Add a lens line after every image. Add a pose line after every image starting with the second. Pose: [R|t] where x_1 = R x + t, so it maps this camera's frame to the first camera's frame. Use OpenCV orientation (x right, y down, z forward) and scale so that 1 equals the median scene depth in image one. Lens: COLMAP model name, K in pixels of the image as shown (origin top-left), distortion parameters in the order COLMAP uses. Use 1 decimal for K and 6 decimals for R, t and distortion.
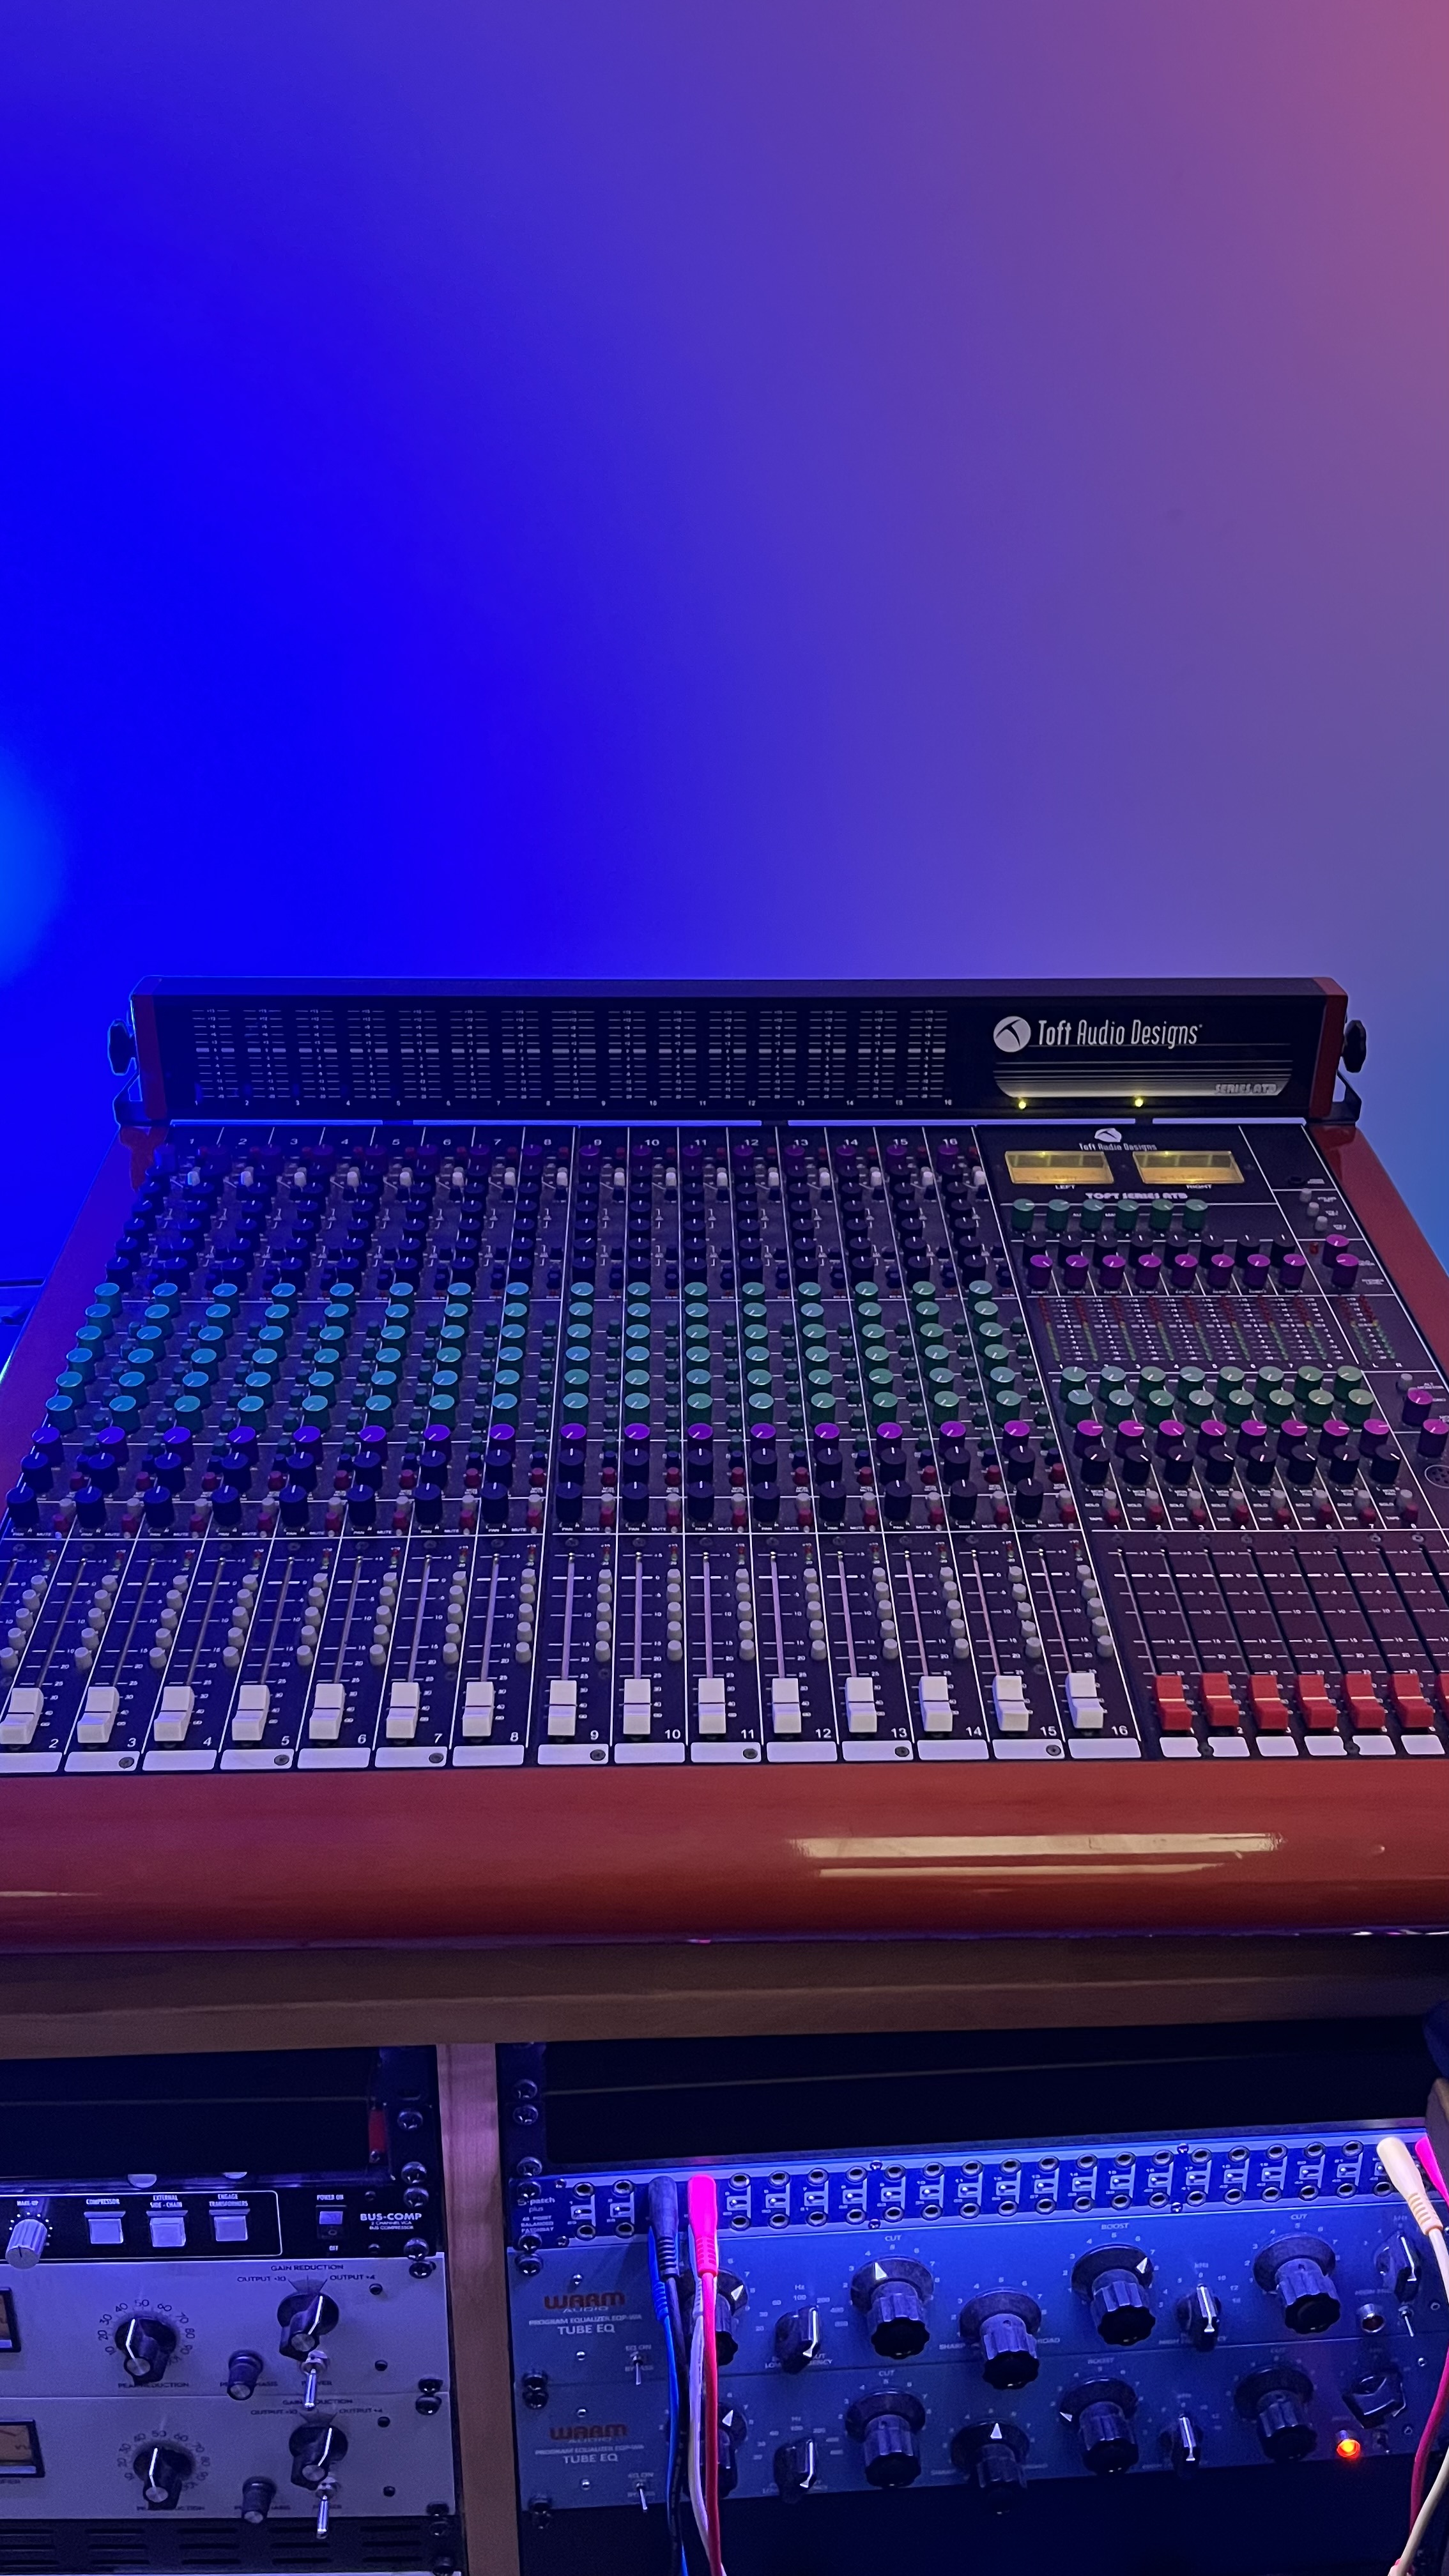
lens RADIAL K [[1986.9, 0, 727.1], [0, 1986.9, 1319.6], [0, 0, 1]] dist [0.059289, -0.093791]
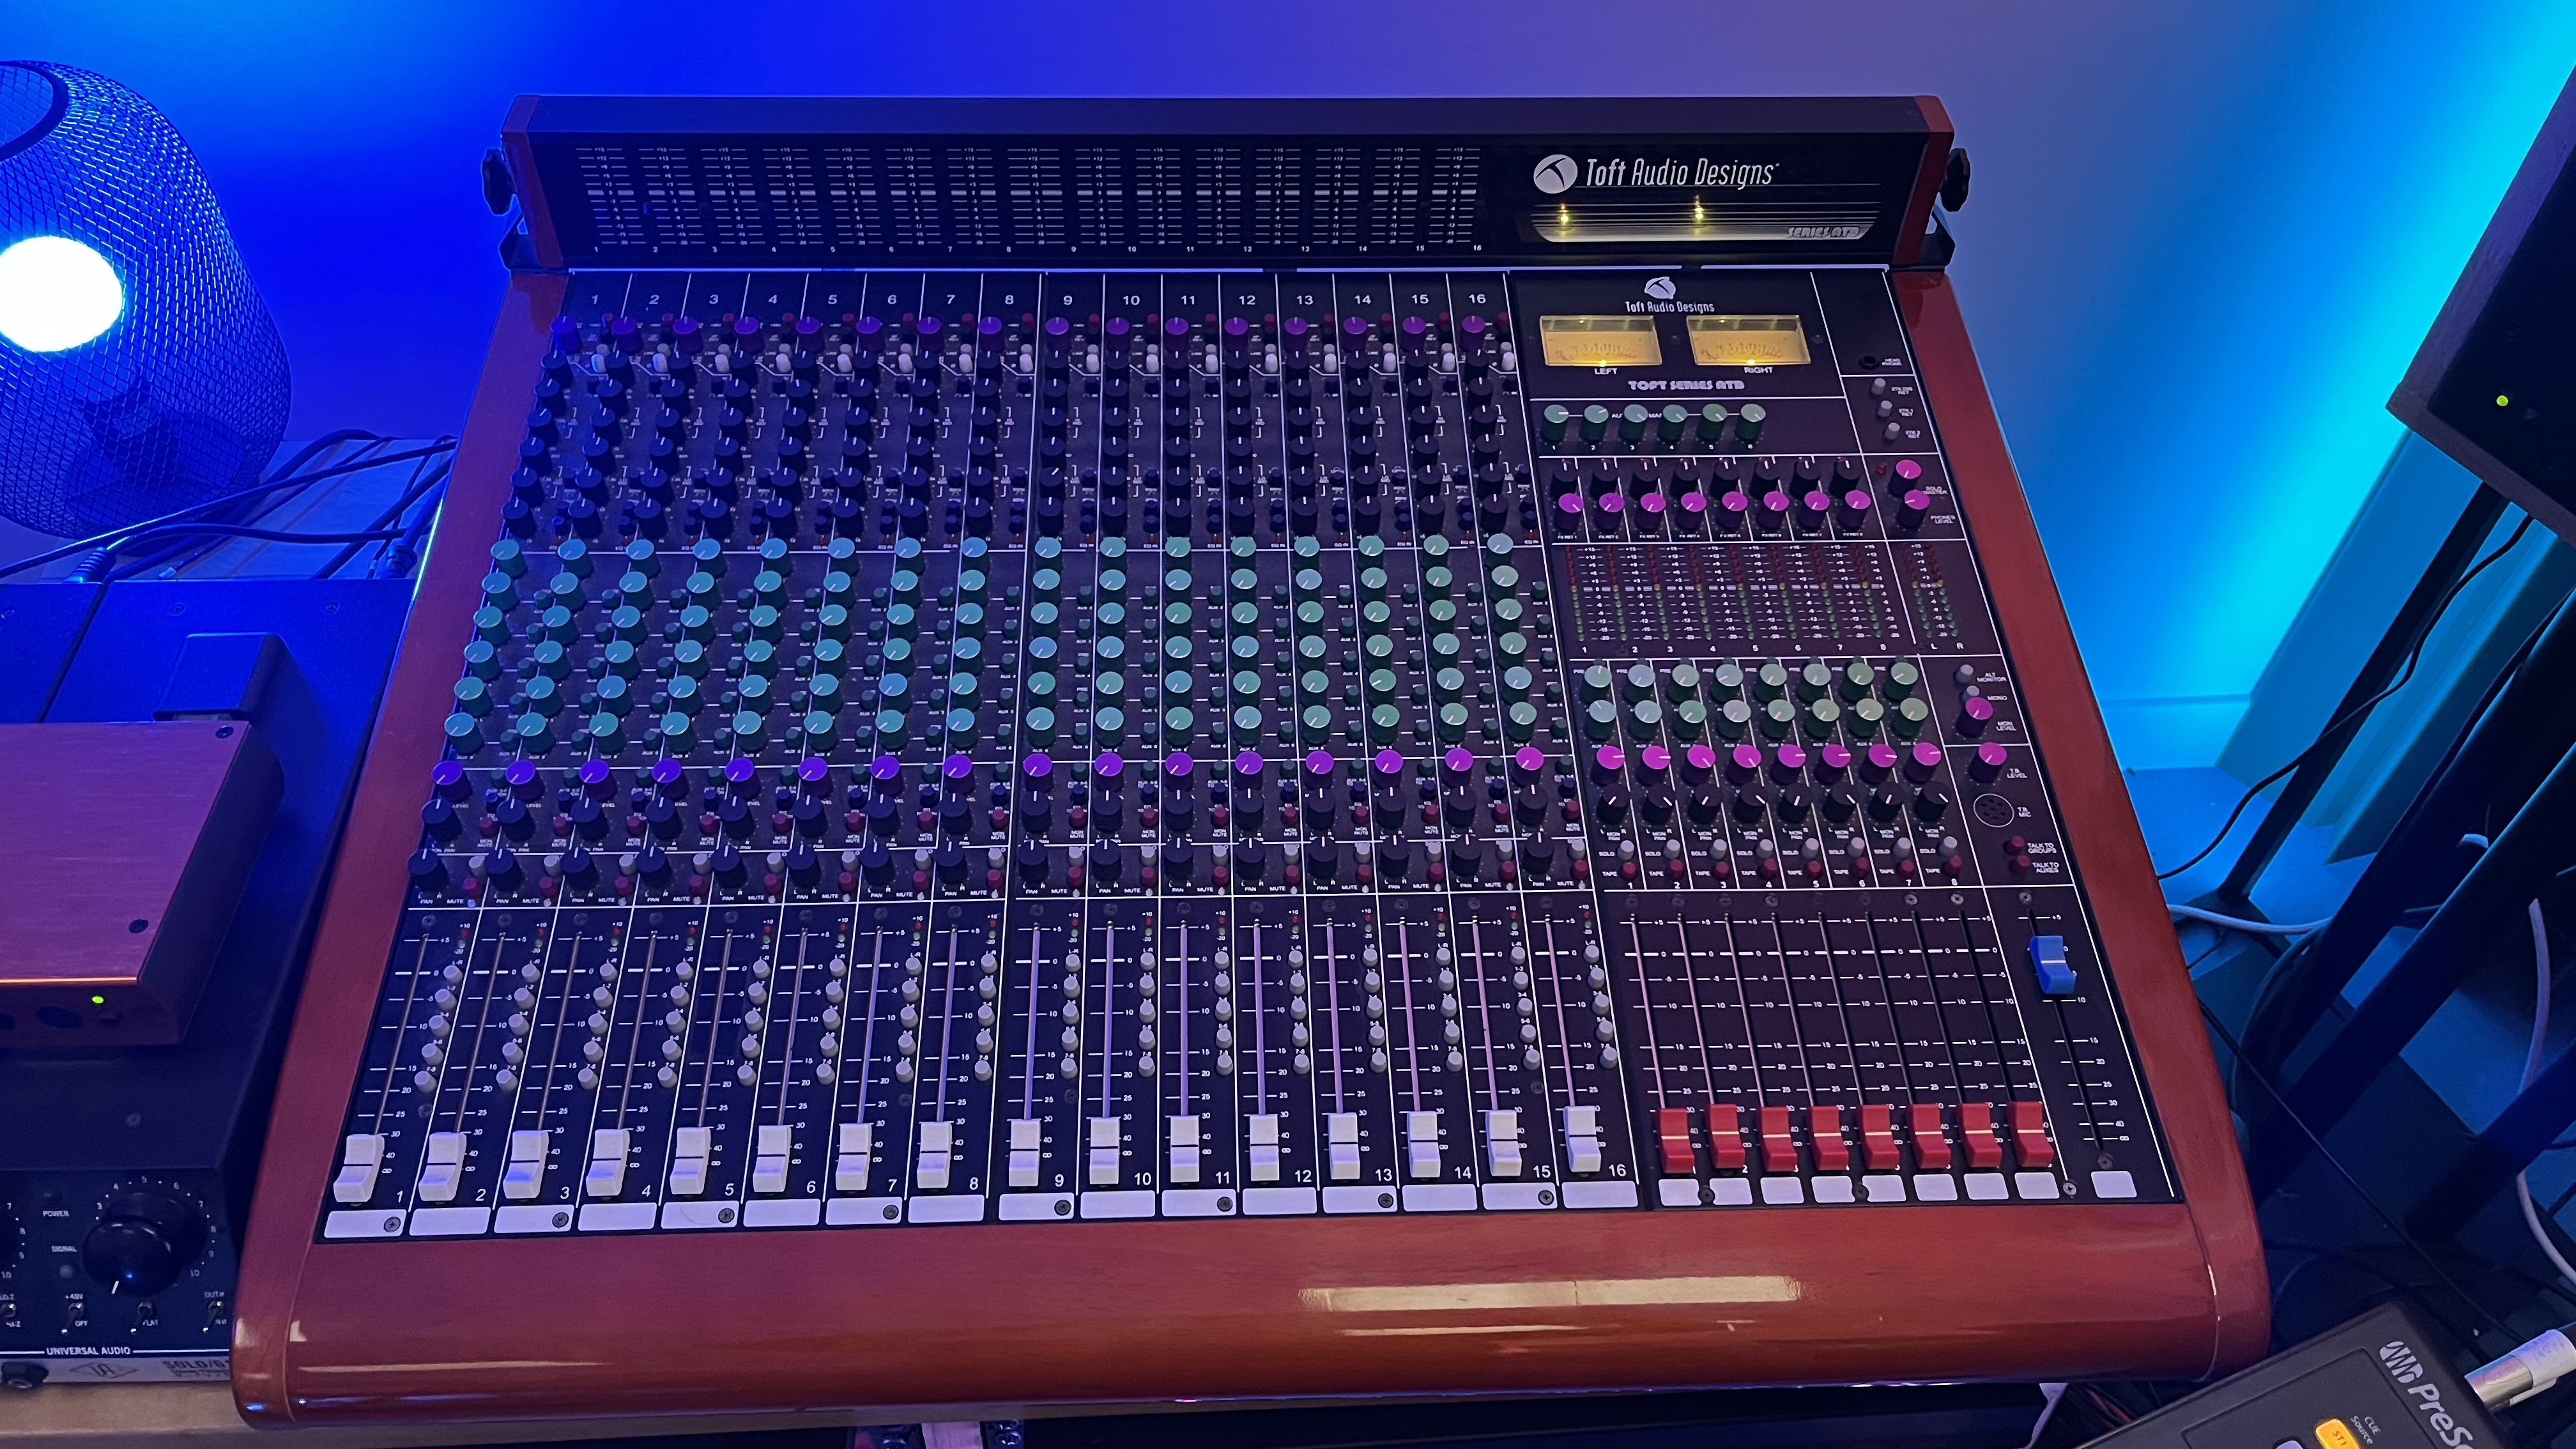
lens RADIAL K [[1986.9, 0, 1273.3], [0, 1986.9, 712.5], [0, 0, 1]] dist [0.059289, -0.093791]
pose [[0.999920, 0.005617, 0.011319, 0.020035], [-0.009086, 0.942119, 0.335156, -0.282348], [-0.008782, -0.335232, 0.942095, 0.166960]]
